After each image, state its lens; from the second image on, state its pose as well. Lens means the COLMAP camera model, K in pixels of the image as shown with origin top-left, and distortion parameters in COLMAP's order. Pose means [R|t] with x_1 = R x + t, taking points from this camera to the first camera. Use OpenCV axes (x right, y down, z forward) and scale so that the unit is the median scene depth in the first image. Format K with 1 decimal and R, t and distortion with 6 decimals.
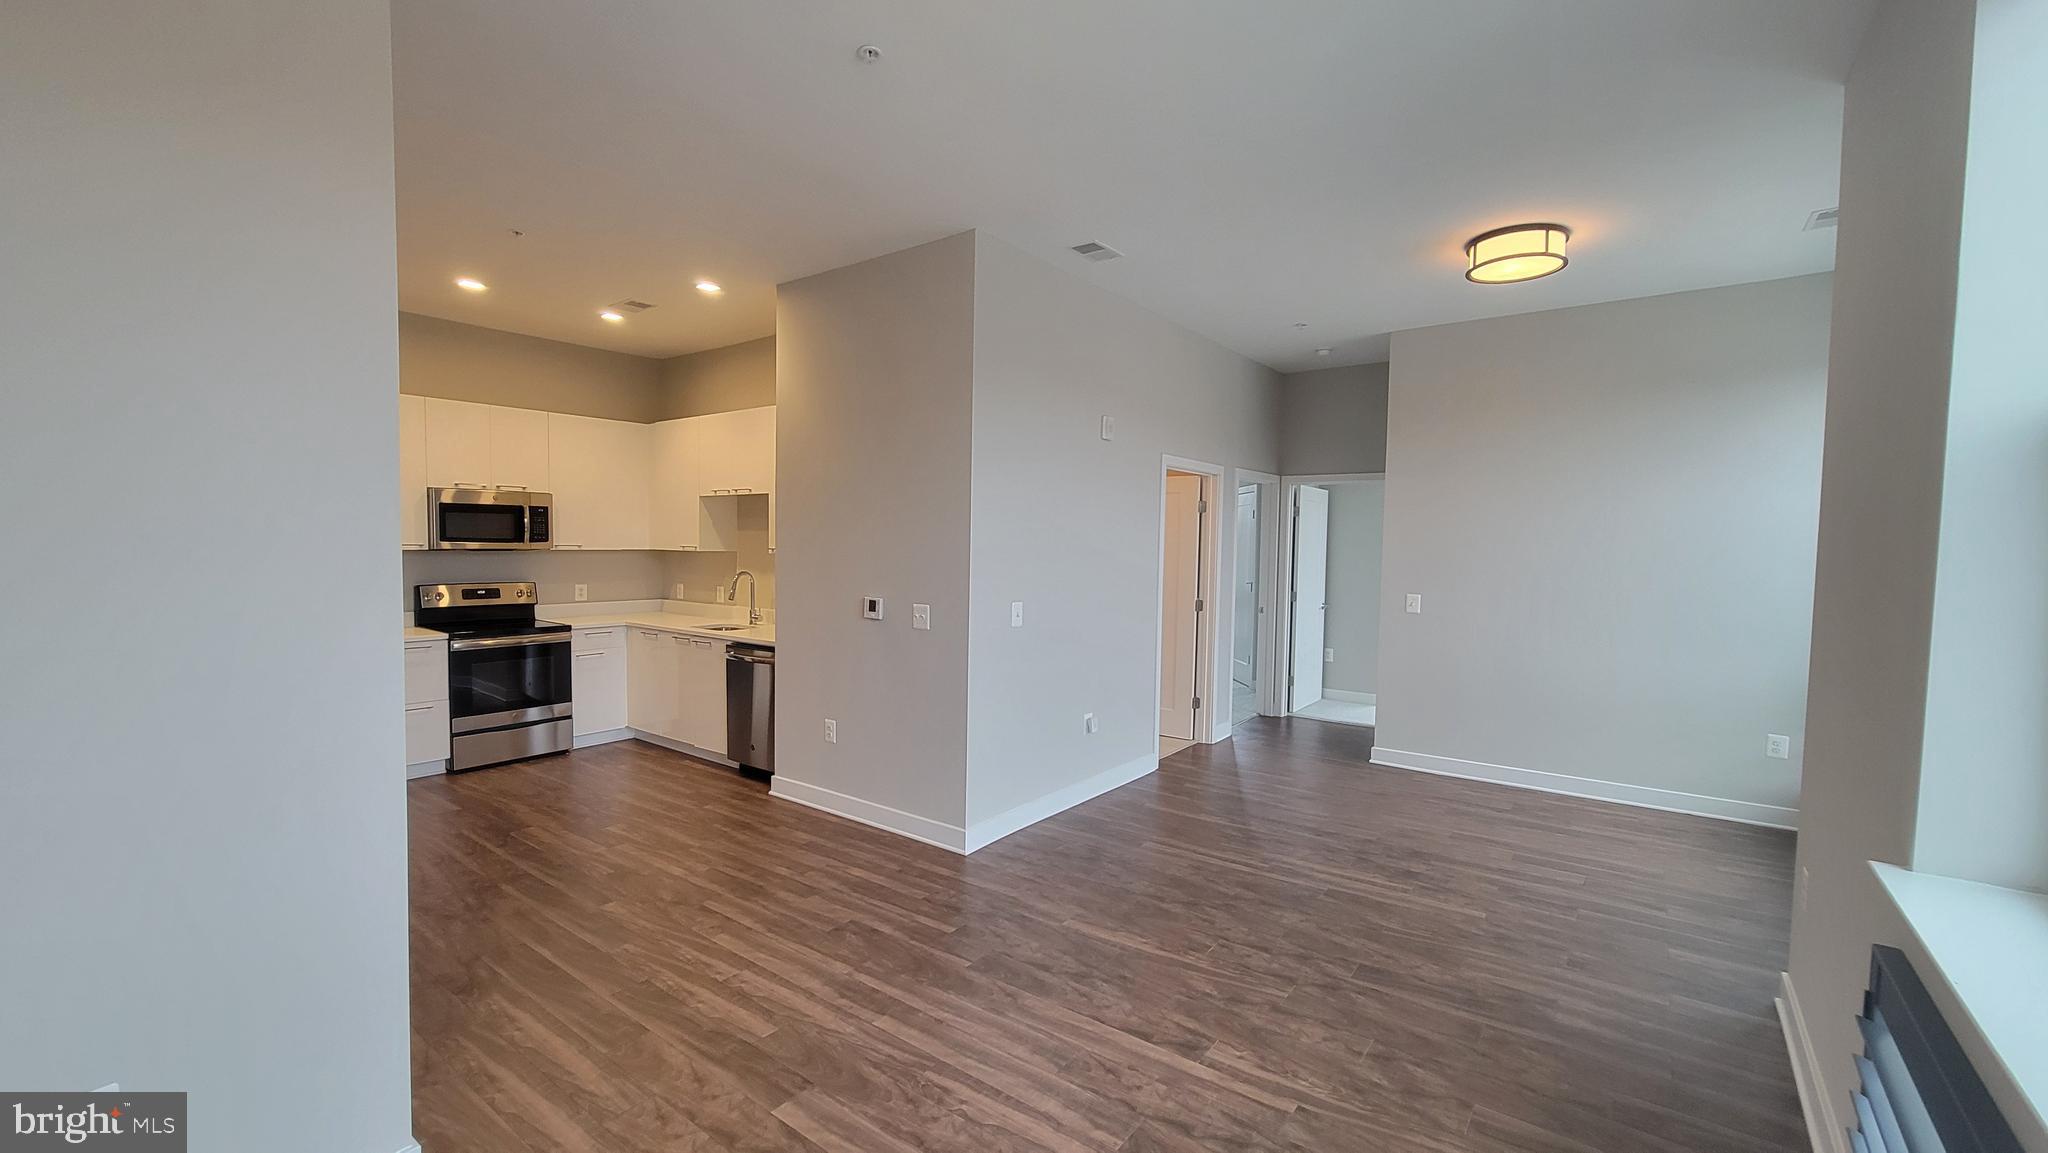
lens RADIAL K [[836.3, 0, 1020.0], [0, 836.3, 582.1], [0, 0, 1]] dist [-0.000325, 0.000392]
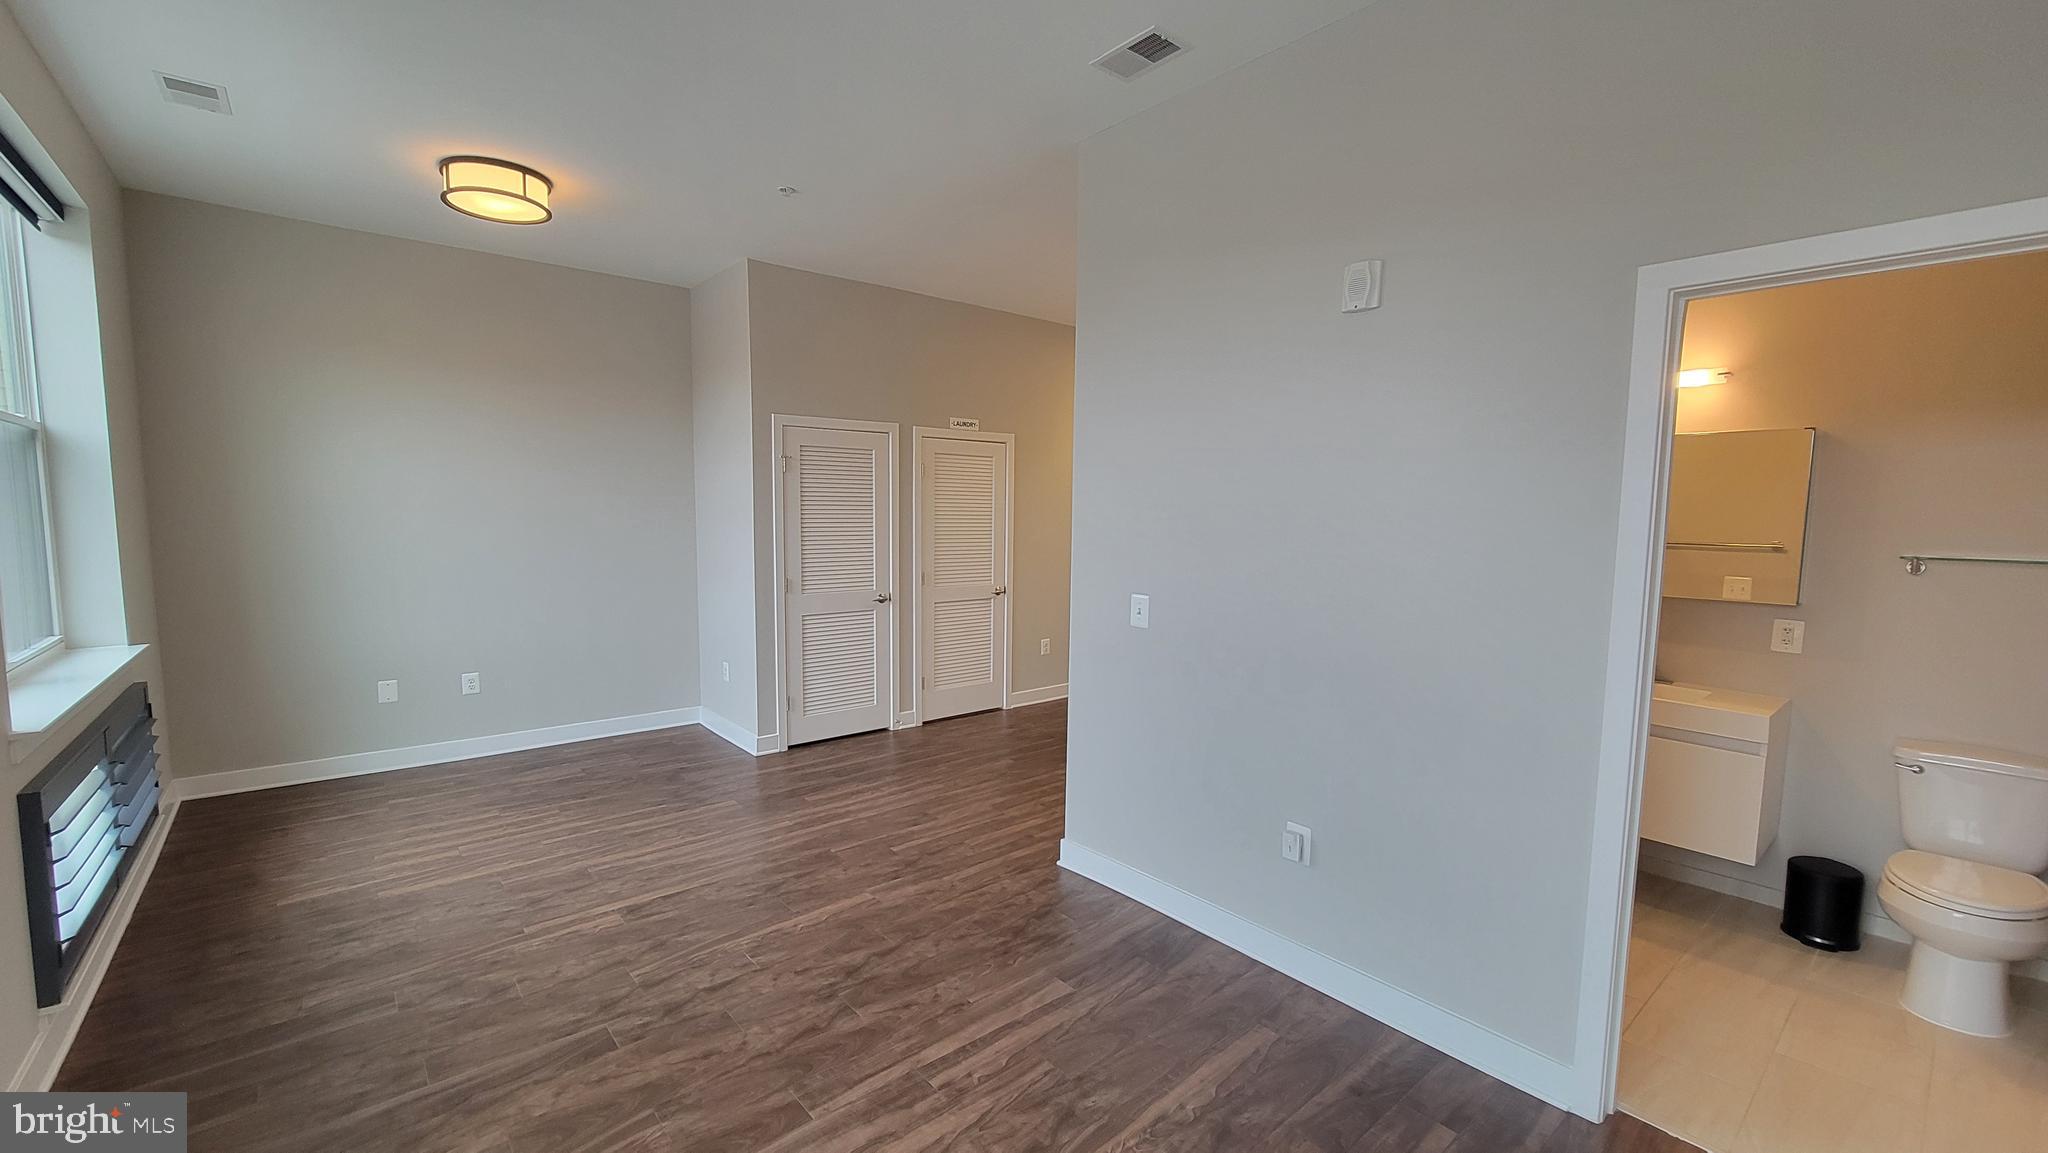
lens RADIAL K [[827.7, 0, 1015.5], [0, 827.7, 591.3], [0, 0, 1]] dist [-0.001446, -0.000159]
pose [[-0.222386, 0.077779, -0.971851, 0.774180], [-0.064141, 0.993486, 0.094187, -0.042750], [0.972846, 0.083281, -0.215949, 1.114123]]
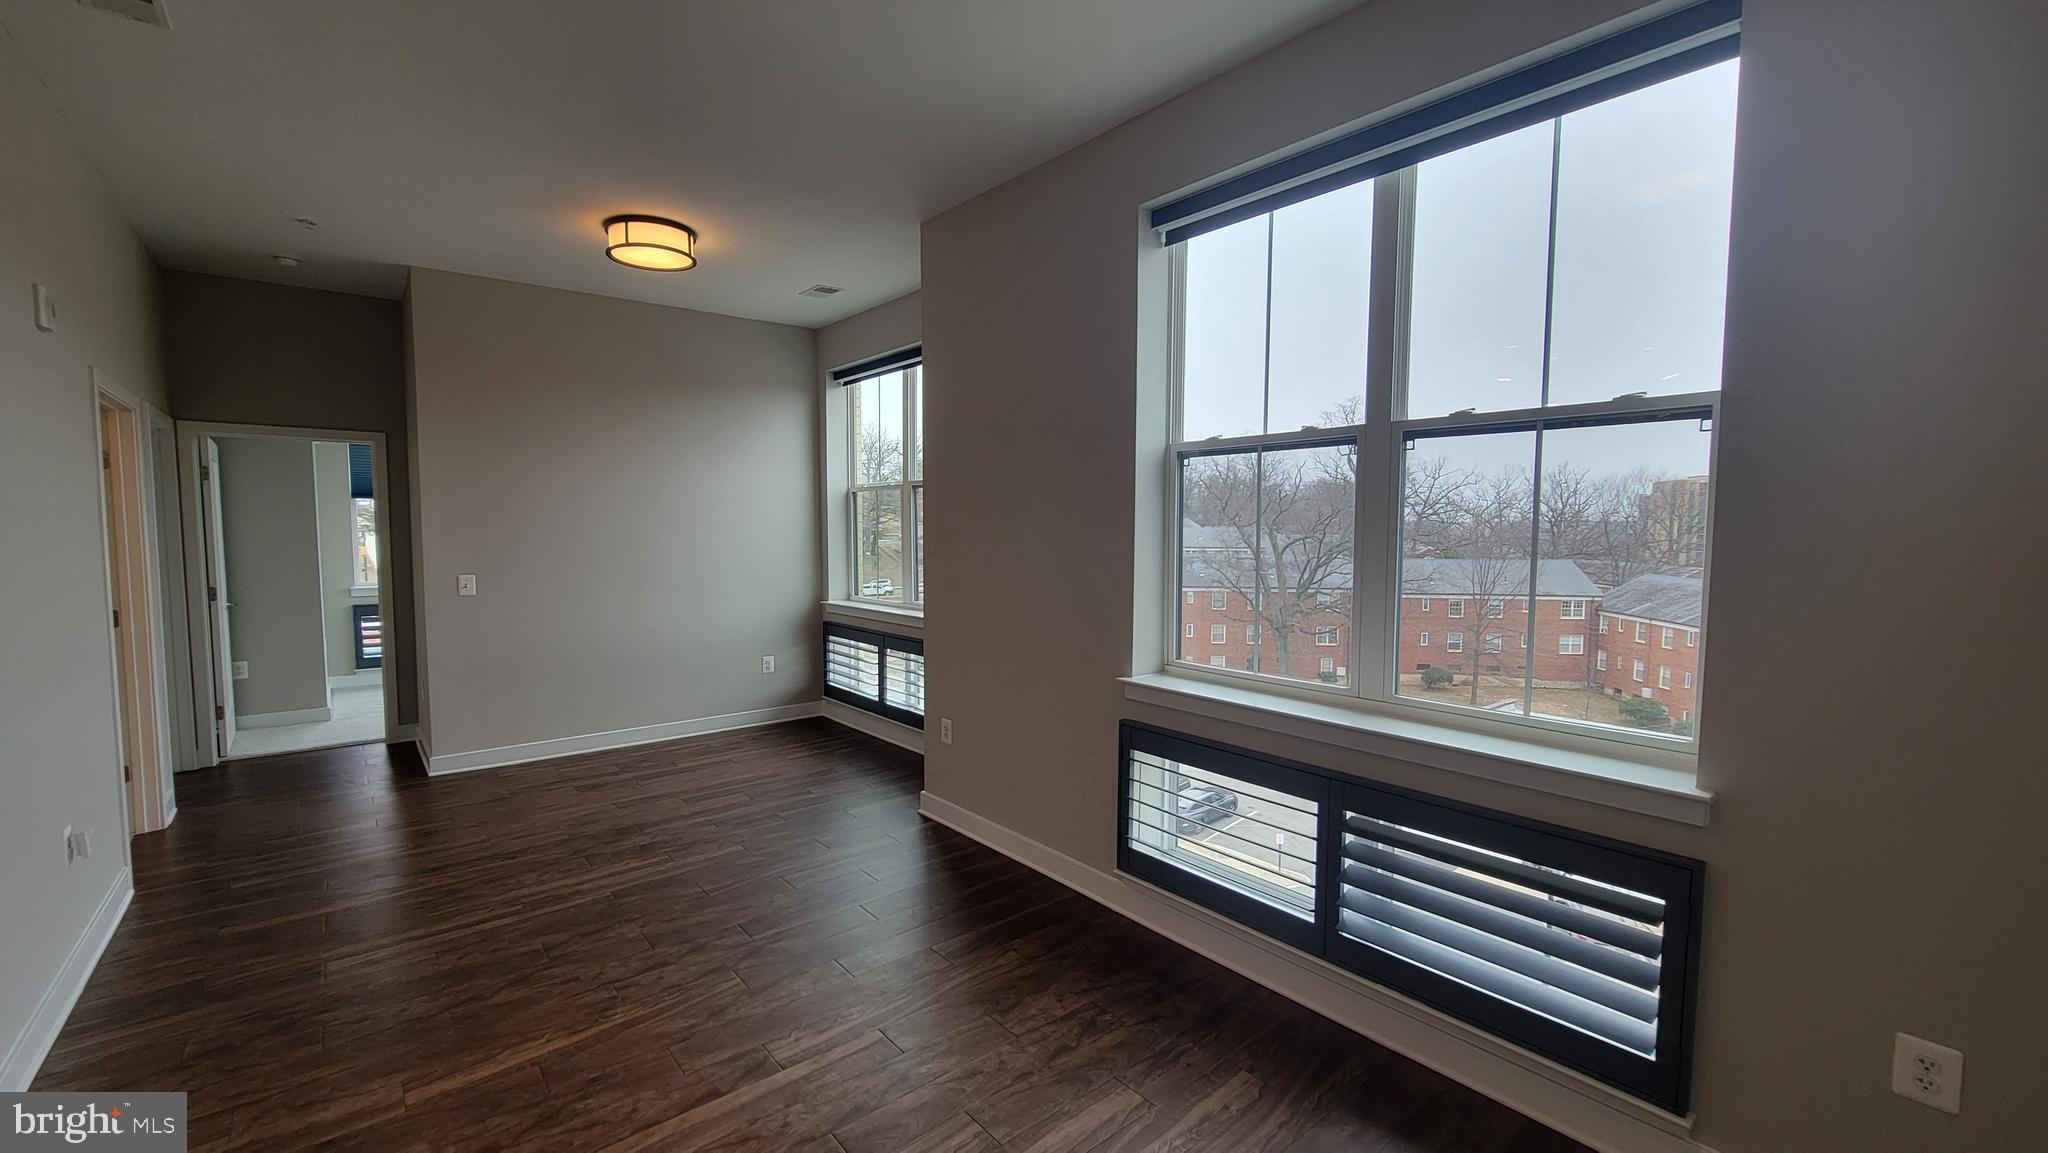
lens RADIAL K [[836.3, 0, 1020.0], [0, 836.3, 582.1], [0, 0, 1]] dist [-0.000325, 0.000392]
pose [[0.228594, -0.076713, 0.970495, -0.361122], [0.048774, 0.996541, 0.067283, -0.012570], [-0.972299, 0.031955, 0.231545, 0.307930]]
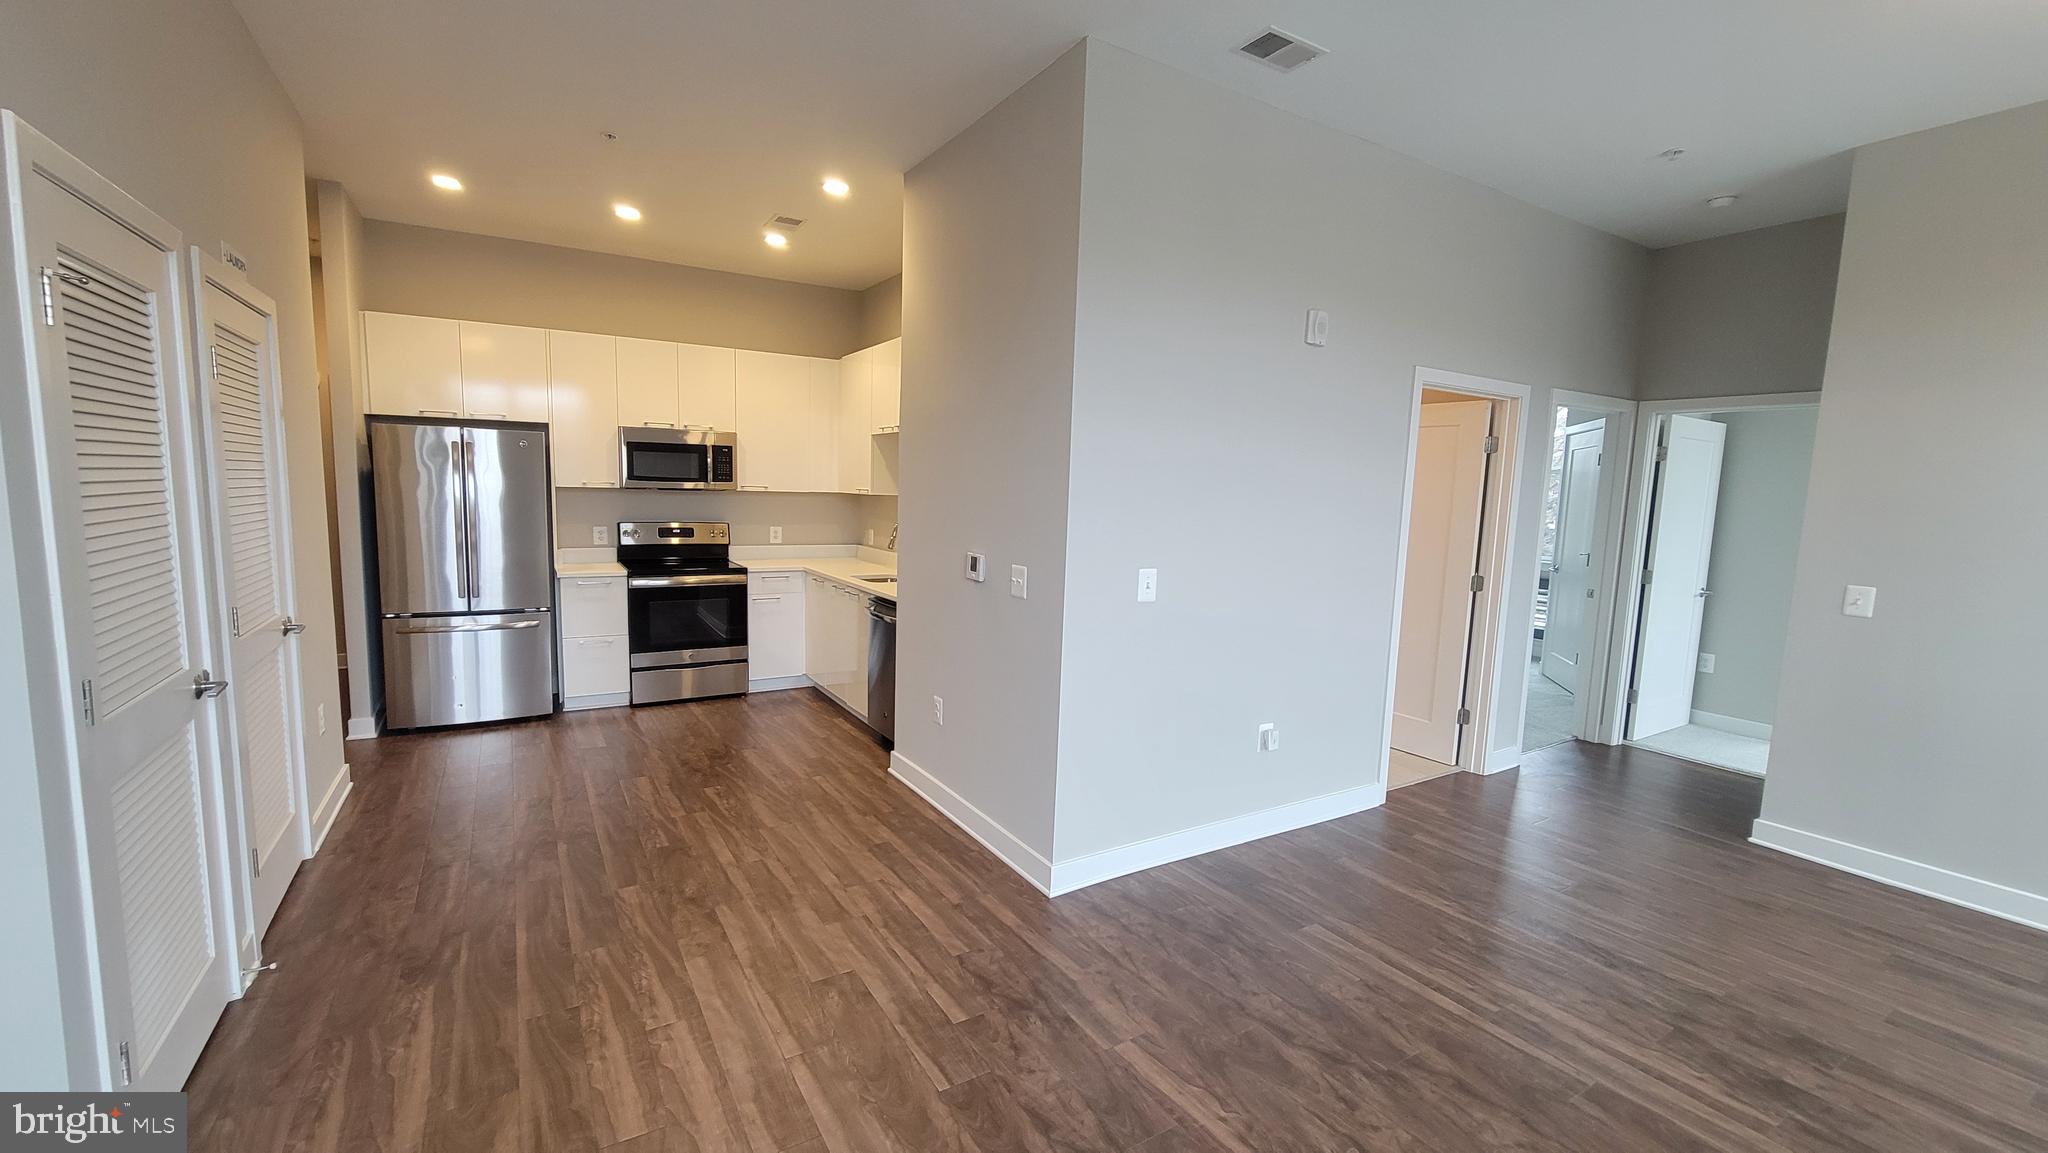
lens RADIAL K [[836.3, 0, 1020.0], [0, 836.3, 582.1], [0, 0, 1]] dist [-0.000325, 0.000392]
pose [[0.930794, 0.055689, -0.361278, 0.167421], [-0.035221, 0.997392, 0.062999, -0.006939], [0.363844, -0.045914, 0.930328, 0.293245]]
